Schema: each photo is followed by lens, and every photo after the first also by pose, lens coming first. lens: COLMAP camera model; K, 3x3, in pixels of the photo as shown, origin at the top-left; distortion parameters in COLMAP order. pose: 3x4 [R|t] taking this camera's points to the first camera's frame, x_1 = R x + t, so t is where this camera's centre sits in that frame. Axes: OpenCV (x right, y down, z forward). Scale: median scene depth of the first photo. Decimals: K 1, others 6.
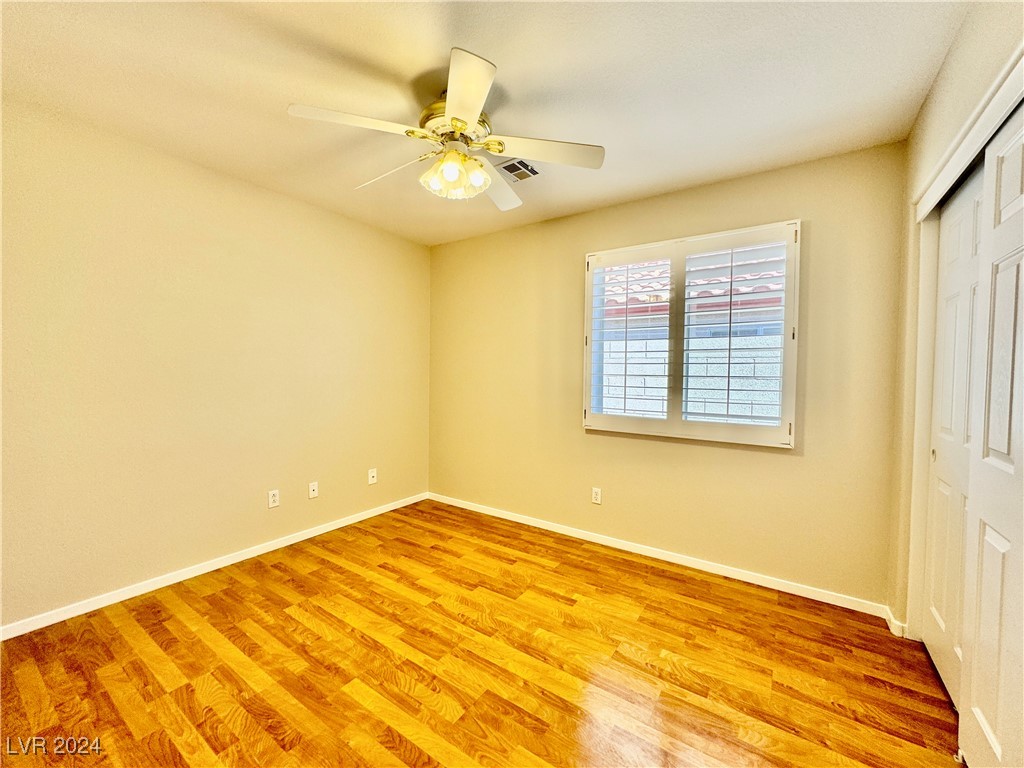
lens RADIAL K [[409.0, 0, 510.8], [0, 409.0, 382.6], [0, 0, 1]] dist [-0.002569, 0.000272]
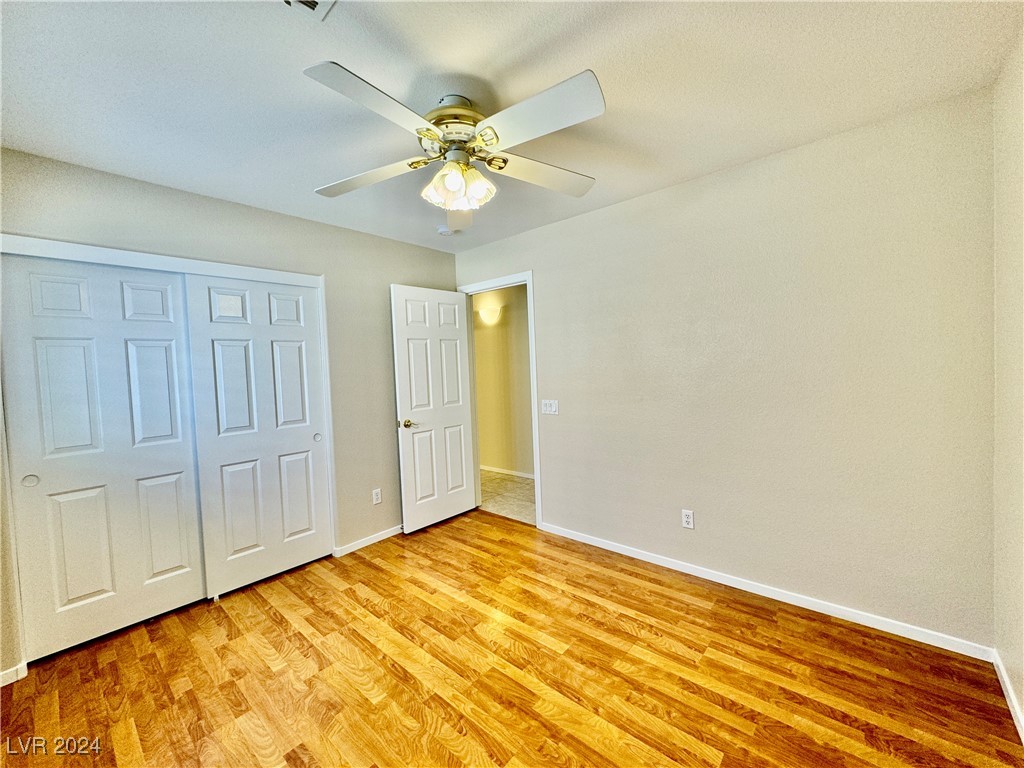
lens RADIAL K [[409.0, 0, 510.8], [0, 409.0, 382.6], [0, 0, 1]] dist [-0.002569, 0.000272]
pose [[-0.992908, 0.019627, 0.117254, -0.333786], [0.027473, 0.997462, 0.065680, -0.110385], [-0.115668, 0.068435, -0.990928, 1.830065]]
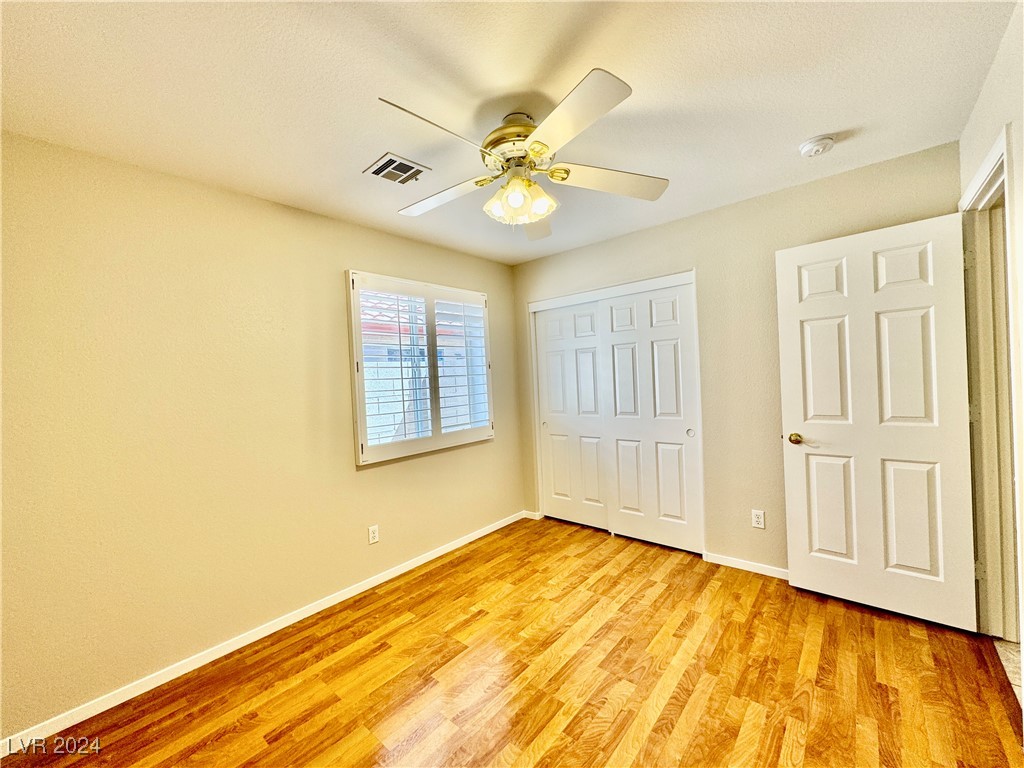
lens RADIAL K [[409.0, 0, 510.8], [0, 409.0, 382.6], [0, 0, 1]] dist [-0.002569, 0.000272]
pose [[0.112071, -0.034007, 0.993118, -1.039297], [0.073927, 0.996930, 0.025795, -0.104584], [-0.990947, 0.070527, 0.114241, 0.884826]]
